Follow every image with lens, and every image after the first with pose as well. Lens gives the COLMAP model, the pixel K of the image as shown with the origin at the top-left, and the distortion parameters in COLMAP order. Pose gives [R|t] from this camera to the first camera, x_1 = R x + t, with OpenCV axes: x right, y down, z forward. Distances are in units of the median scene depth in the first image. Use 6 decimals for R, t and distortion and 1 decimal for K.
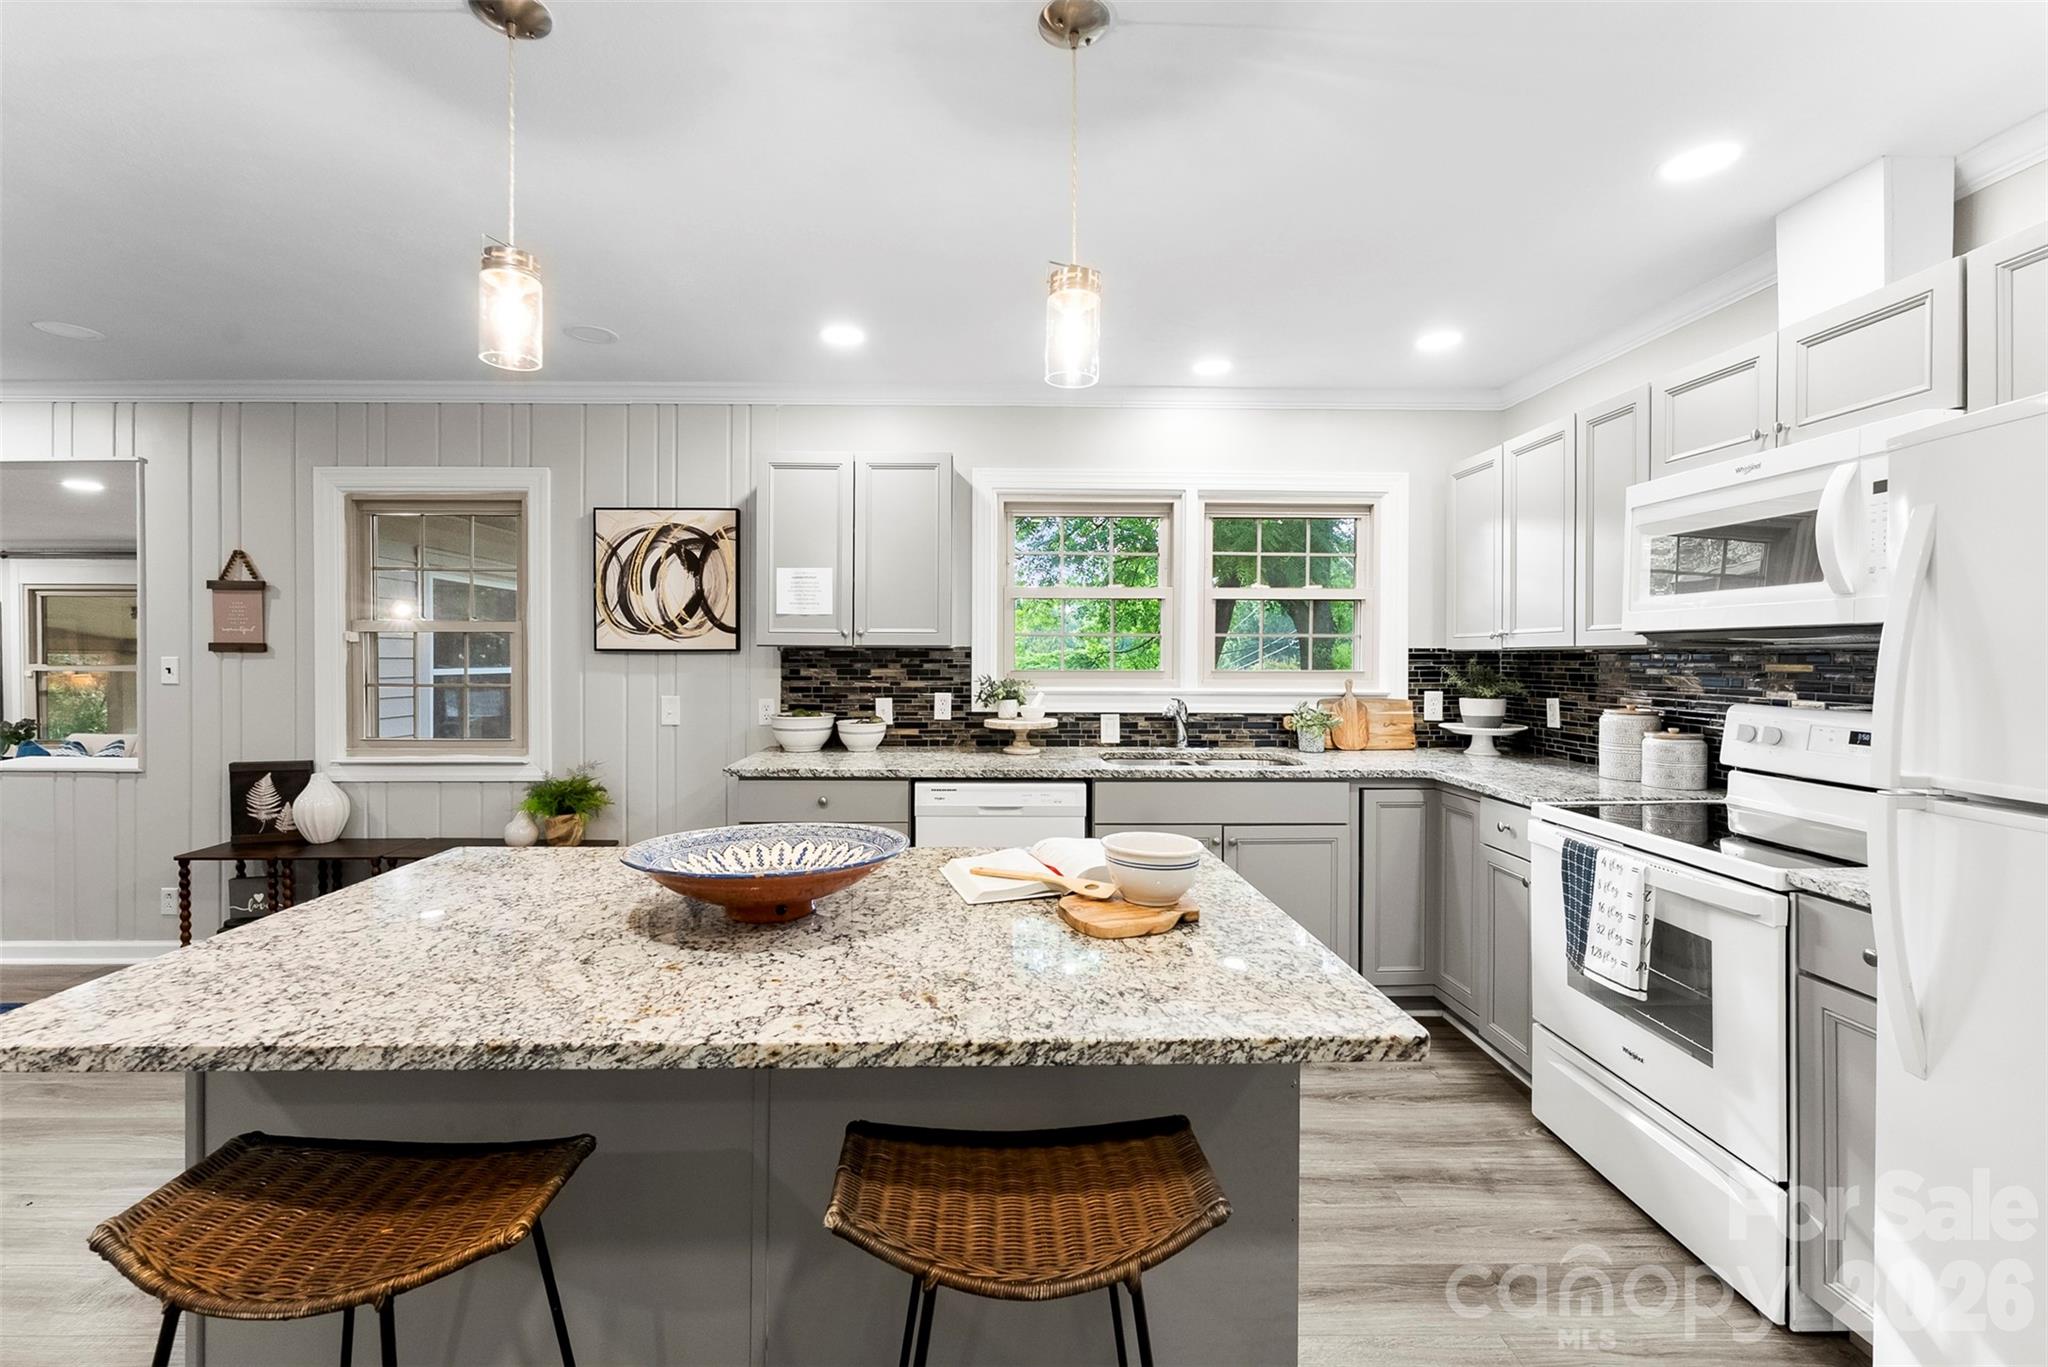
lens RADIAL K [[833.9, 0, 983.9], [0, 833.9, 662.0], [0, 0, 1]] dist [-0.003506, 0.000391]
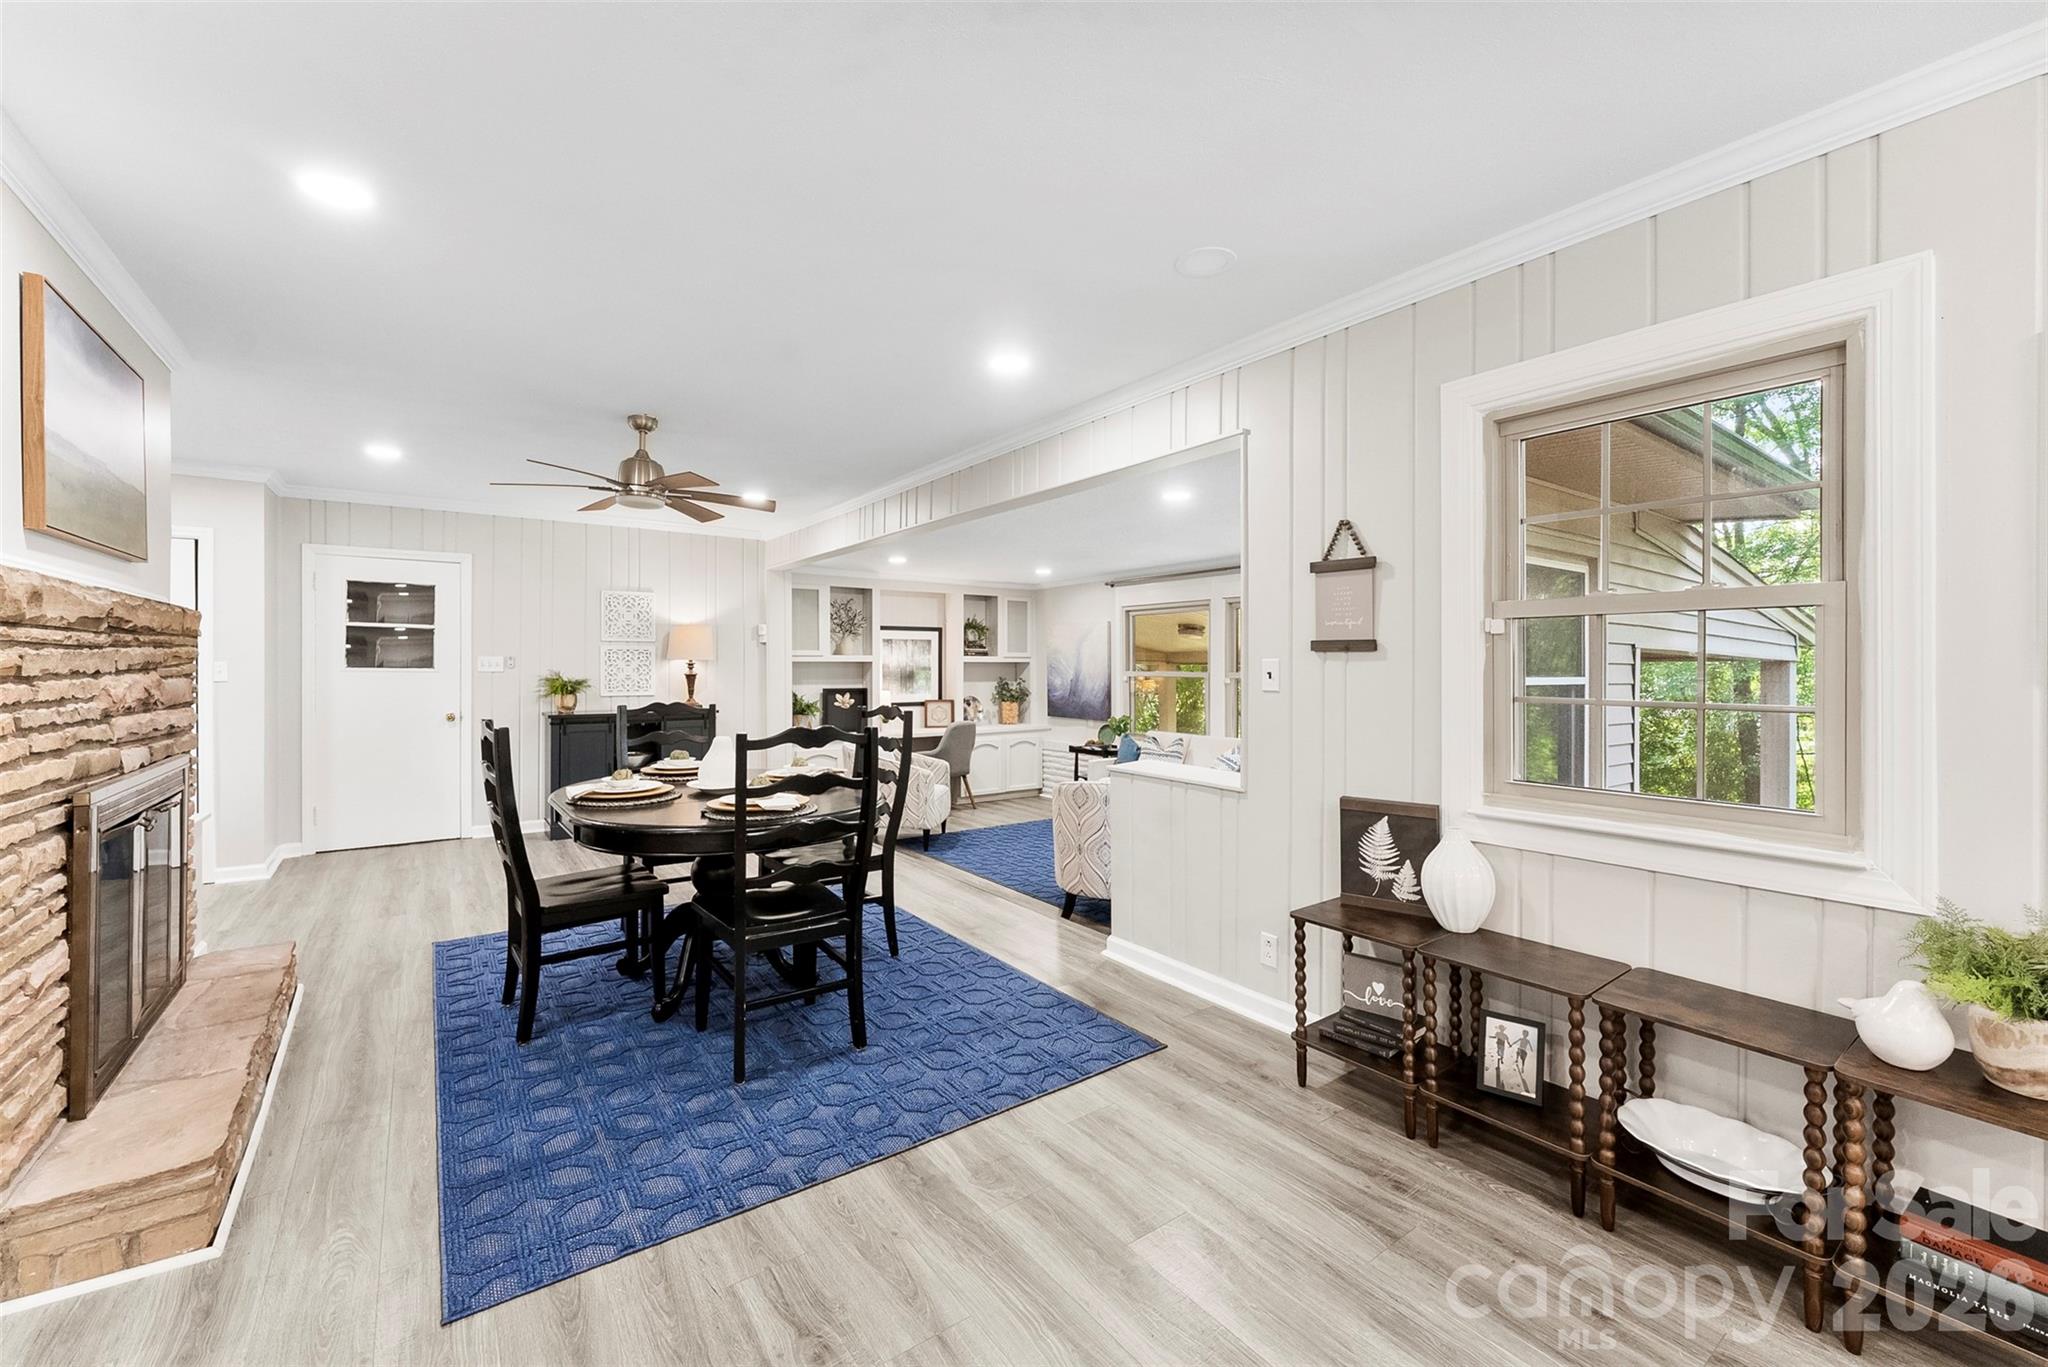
lens RADIAL K [[833.9, 0, 1026.4], [0, 833.9, 665.4], [0, 0, 1]] dist [-0.003506, 0.000391]
pose [[0.579418, -0.002441, -0.815027, -0.436925], [-0.005702, 0.999959, -0.007048, 0.007857], [0.815010, 0.008731, 0.579381, 0.312451]]
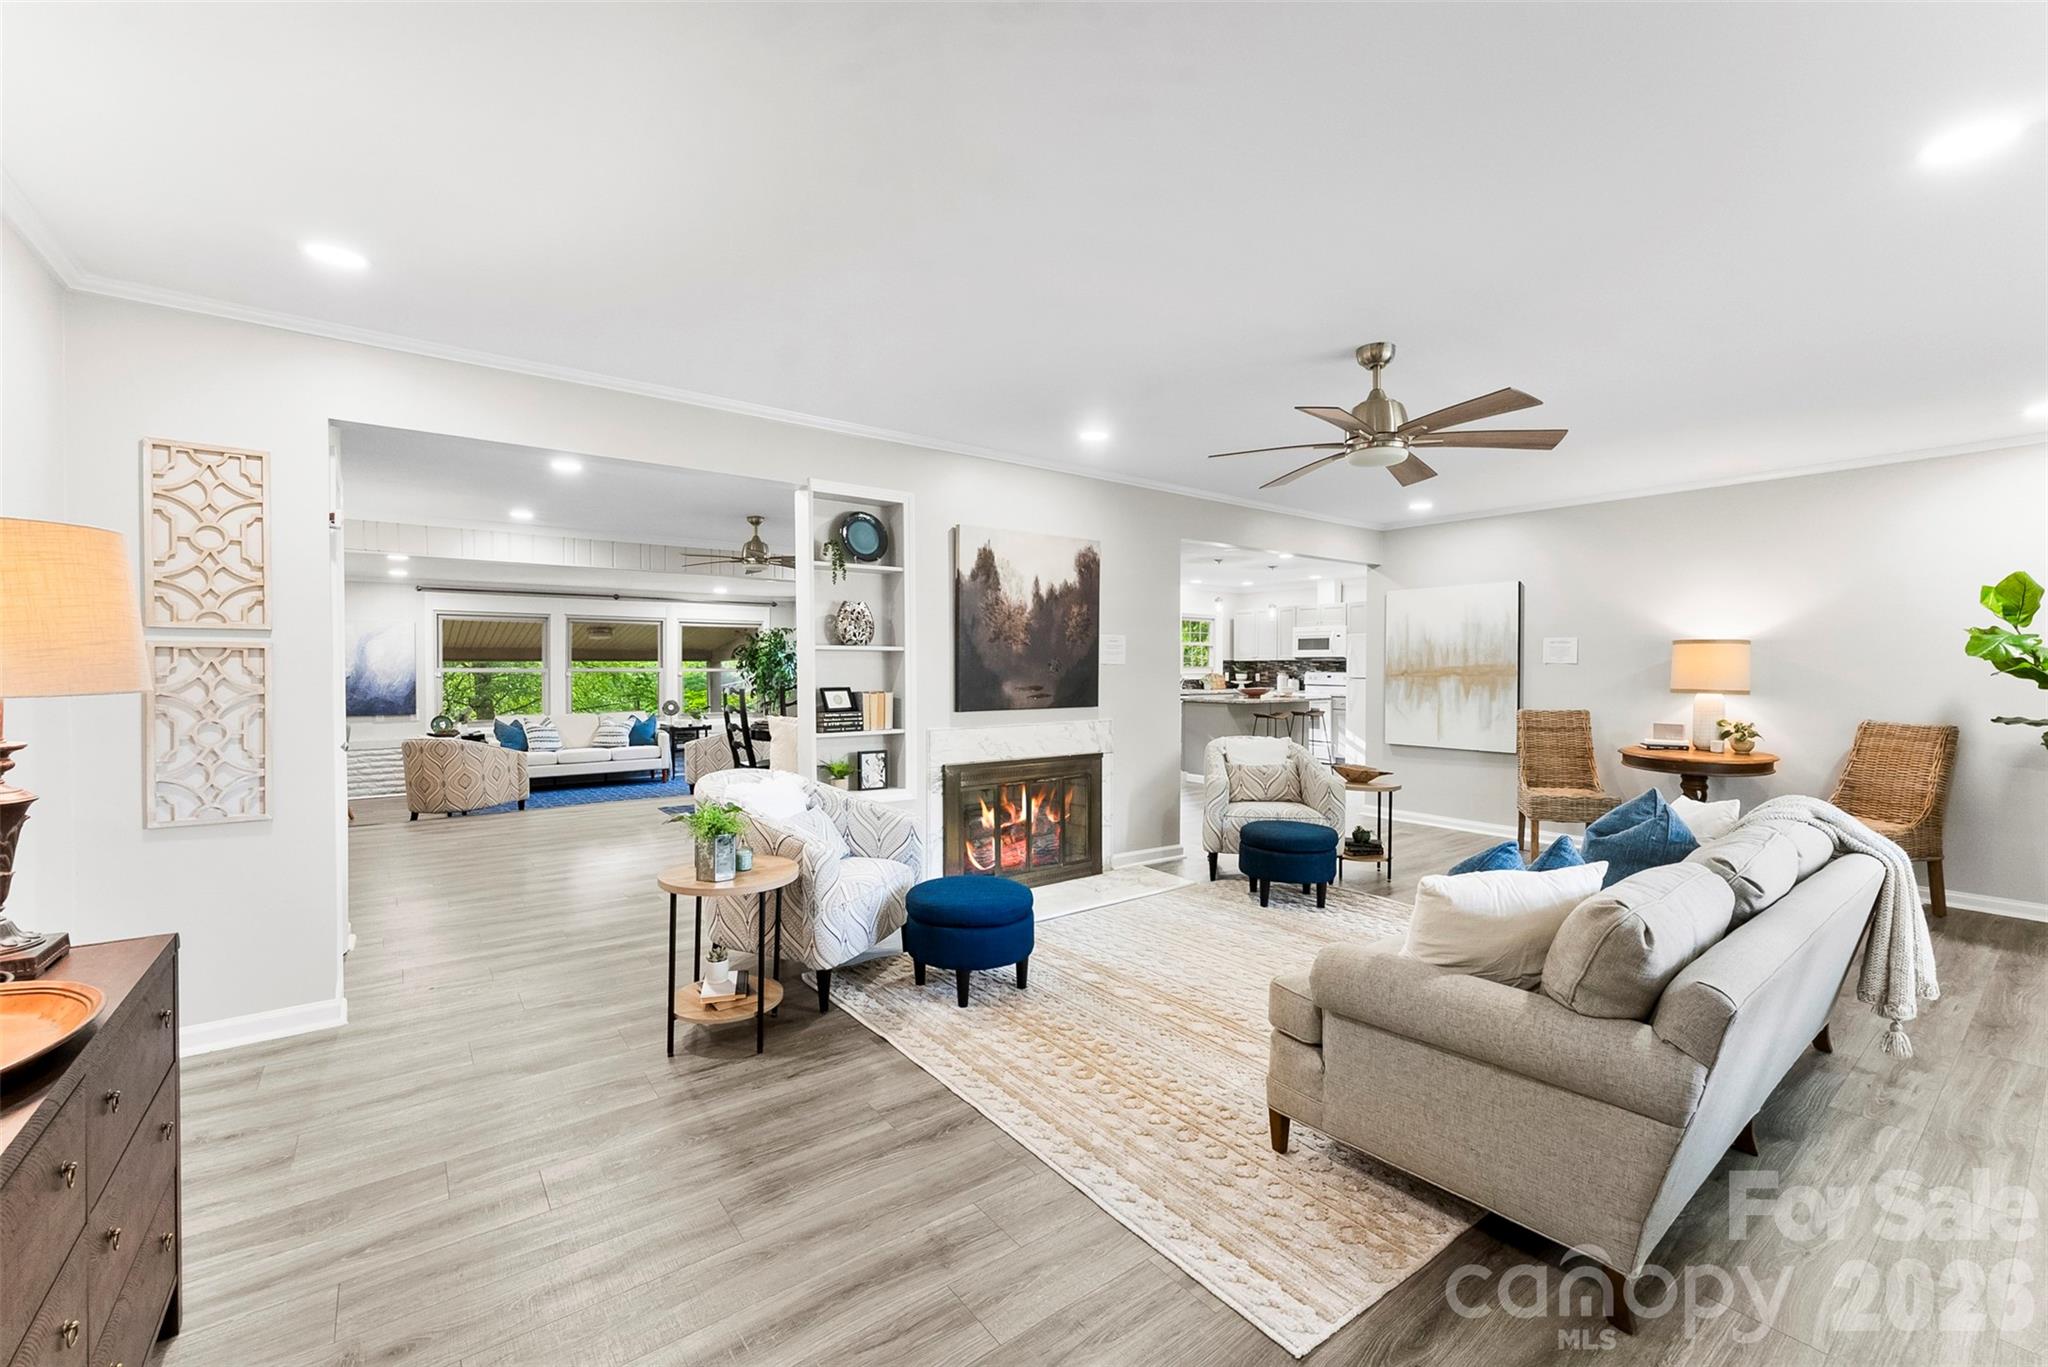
lens RADIAL K [[833.9, 0, 1018.9], [0, 833.9, 674.3], [0, 0, 1]] dist [-0.003506, 0.000391]
pose [[0.806074, -0.007823, 0.591764, -2.316177], [0.001131, 0.999931, 0.011678, 0.002639], [-0.591814, -0.008744, 0.806027, -1.348308]]
